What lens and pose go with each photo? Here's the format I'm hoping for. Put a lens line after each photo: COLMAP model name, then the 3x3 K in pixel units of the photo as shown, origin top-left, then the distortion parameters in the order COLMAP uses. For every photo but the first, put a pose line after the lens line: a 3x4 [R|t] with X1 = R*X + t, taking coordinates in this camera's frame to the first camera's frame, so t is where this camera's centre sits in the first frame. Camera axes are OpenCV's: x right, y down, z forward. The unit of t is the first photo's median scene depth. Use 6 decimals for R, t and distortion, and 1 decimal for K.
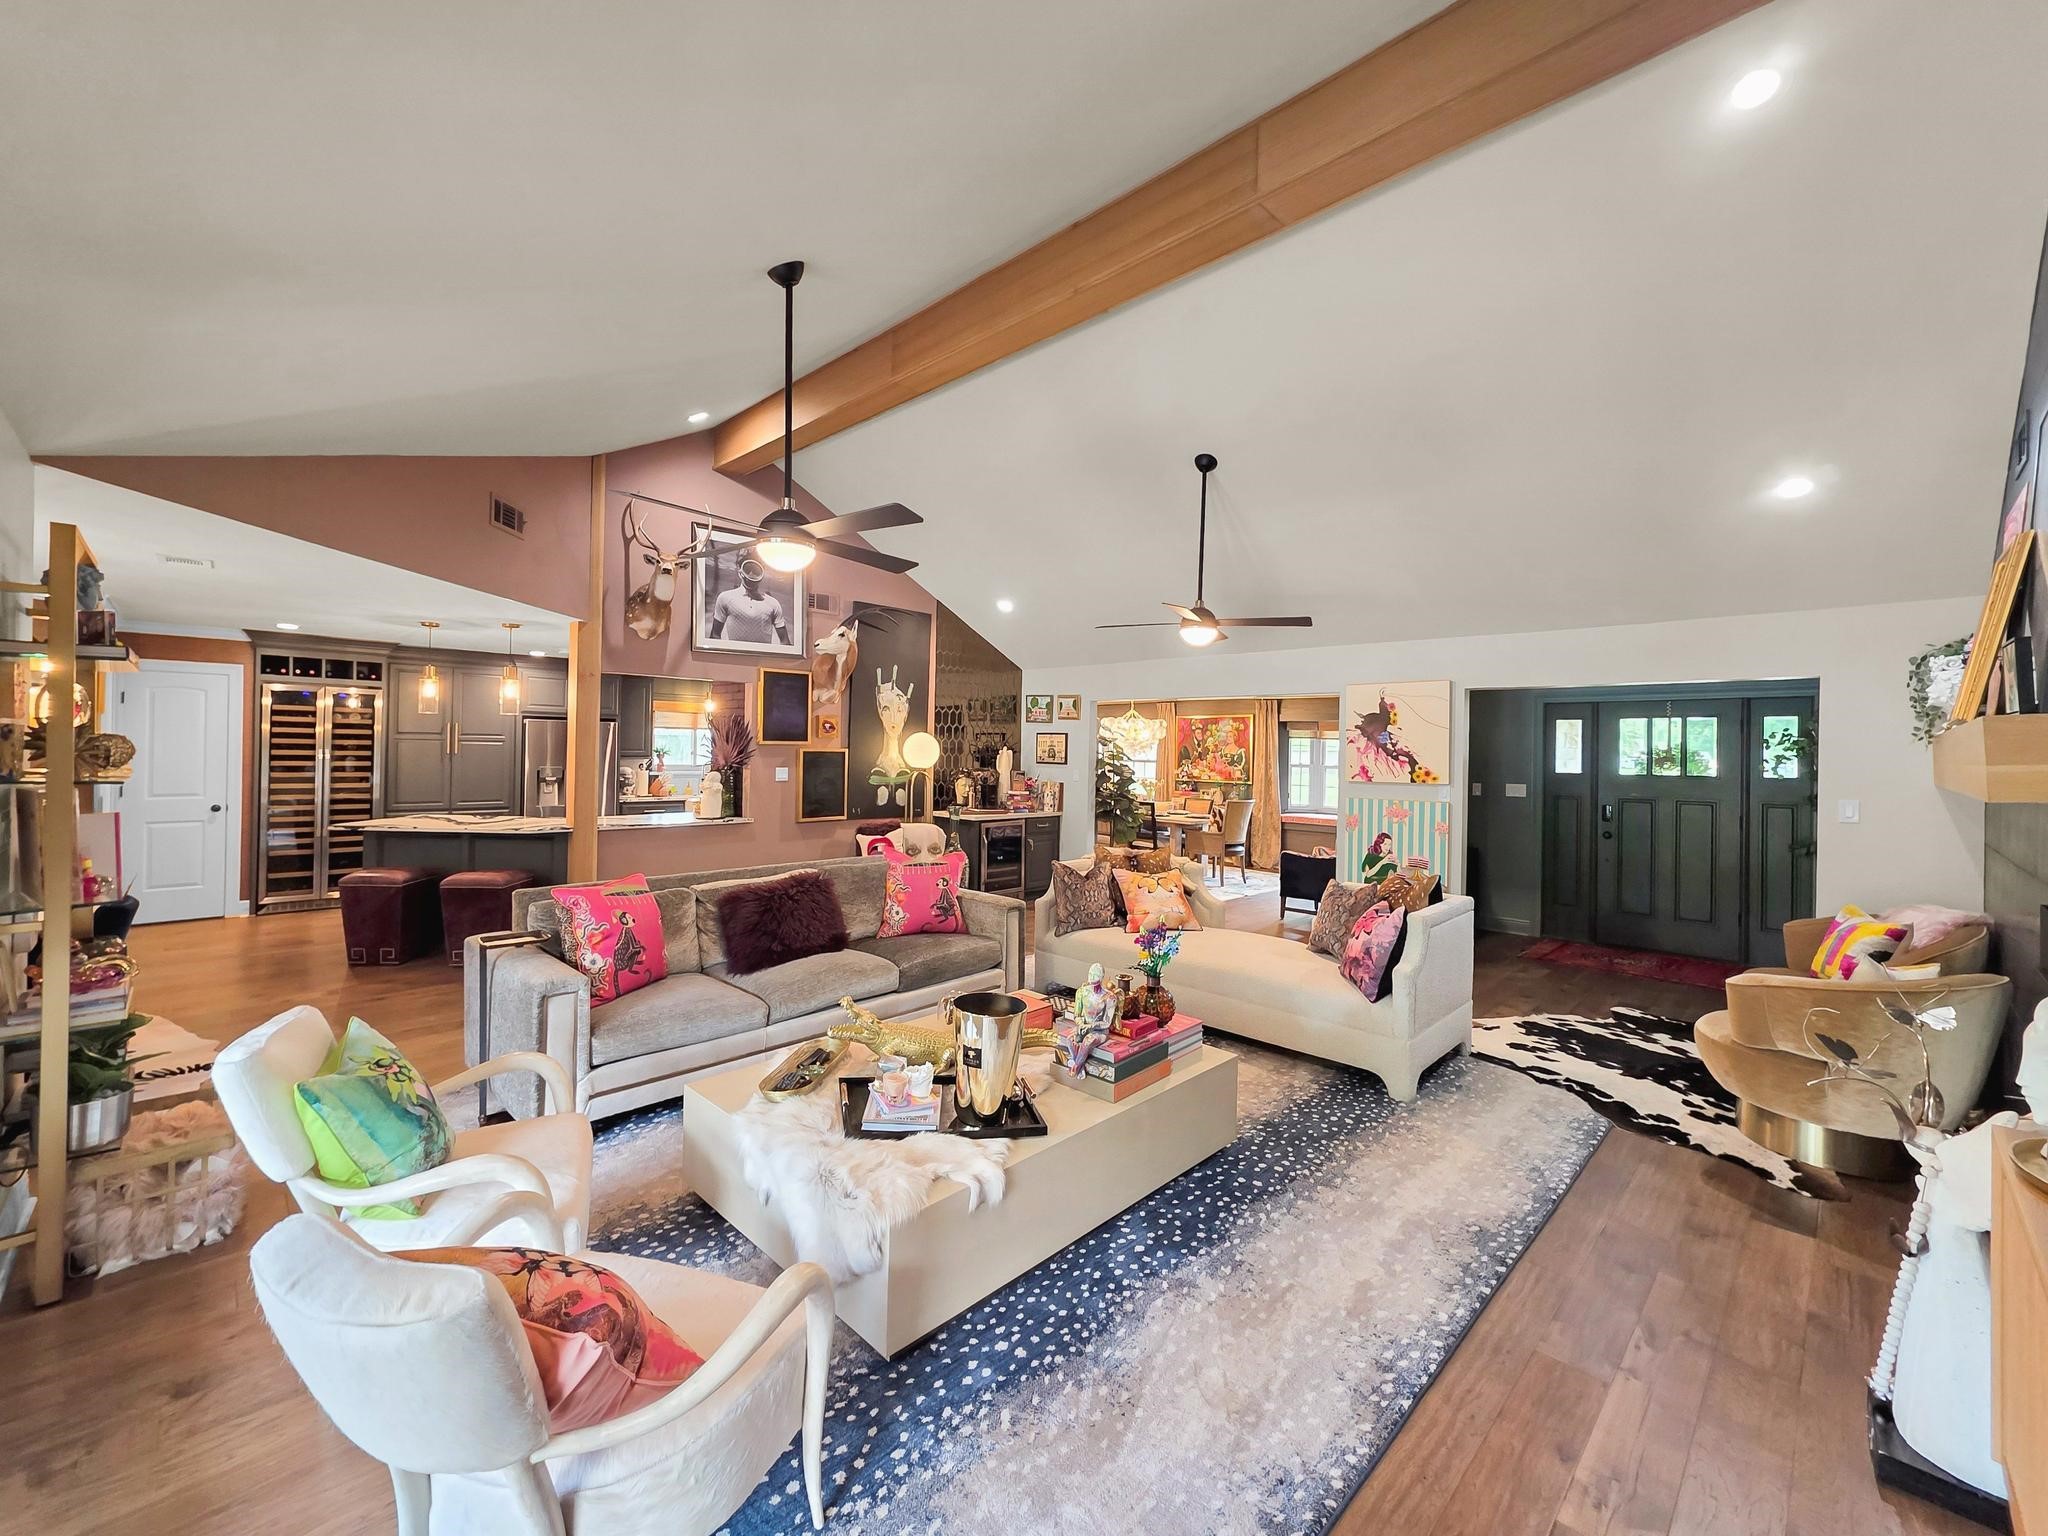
lens RADIAL K [[819.0, 0, 1025.6], [0, 819.0, 739.5], [0, 0, 1]] dist [0.001132, 0.000127]
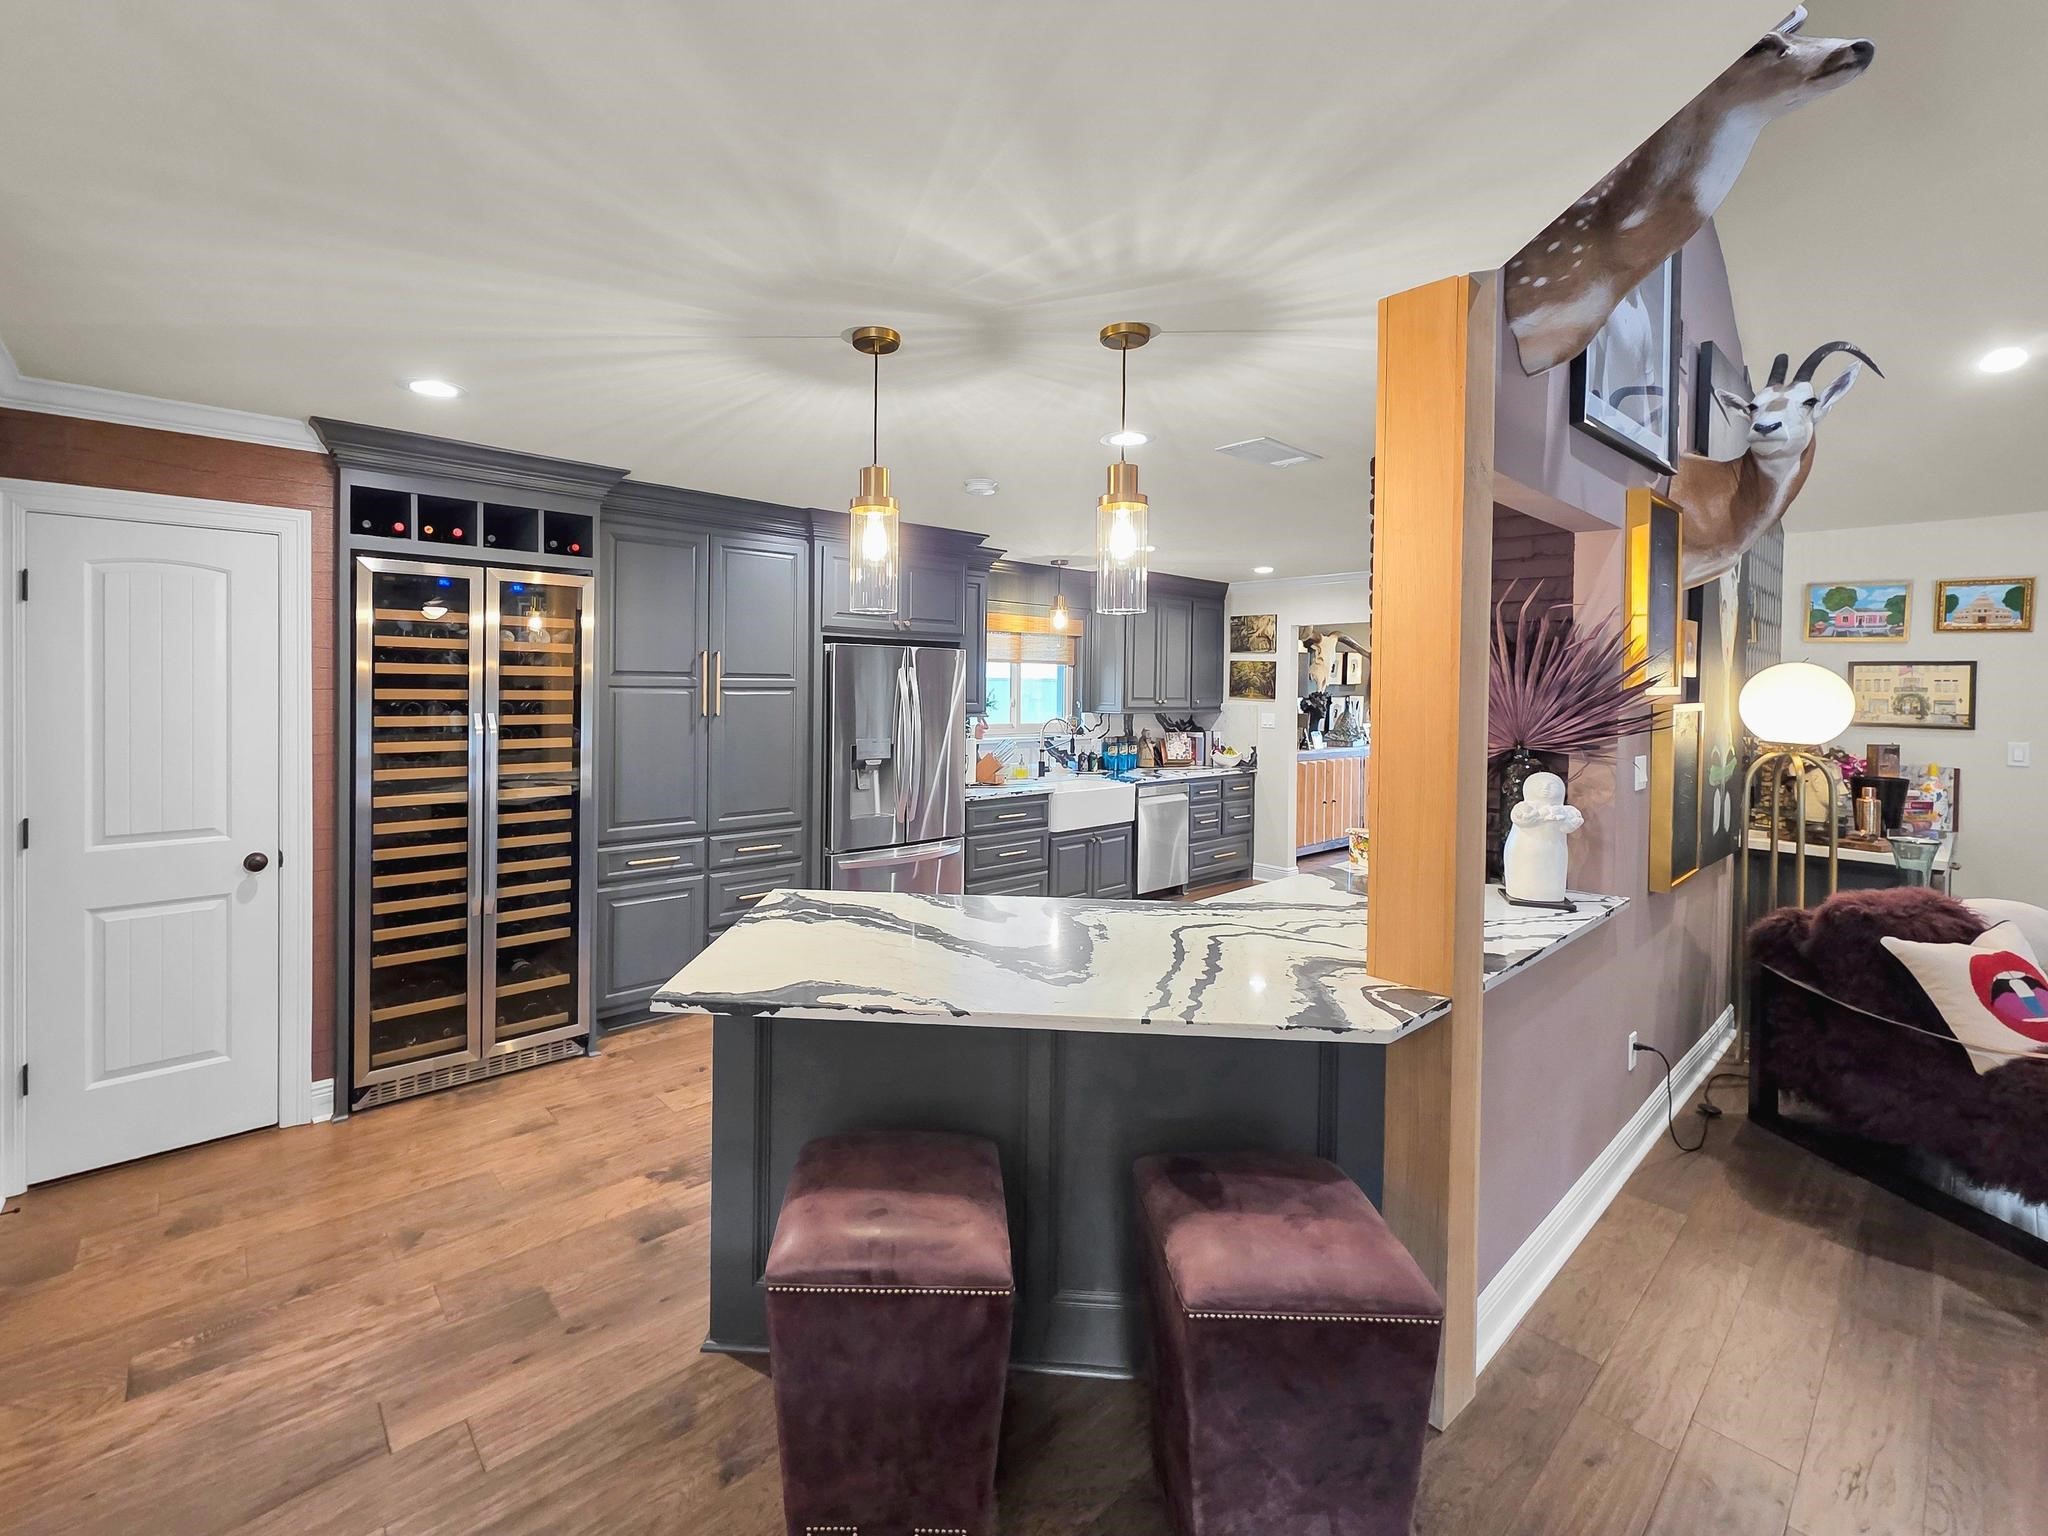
lens RADIAL K [[899.8, 0, 979.4], [0, 899.8, 684.1], [0, 0, 1]] dist [0.019486, 0.000005]
pose [[0.997254, -0.002904, -0.073998, -0.569399], [0.004607, 0.999728, 0.022854, -0.012696], [0.073912, -0.023132, 0.996996, 0.552302]]
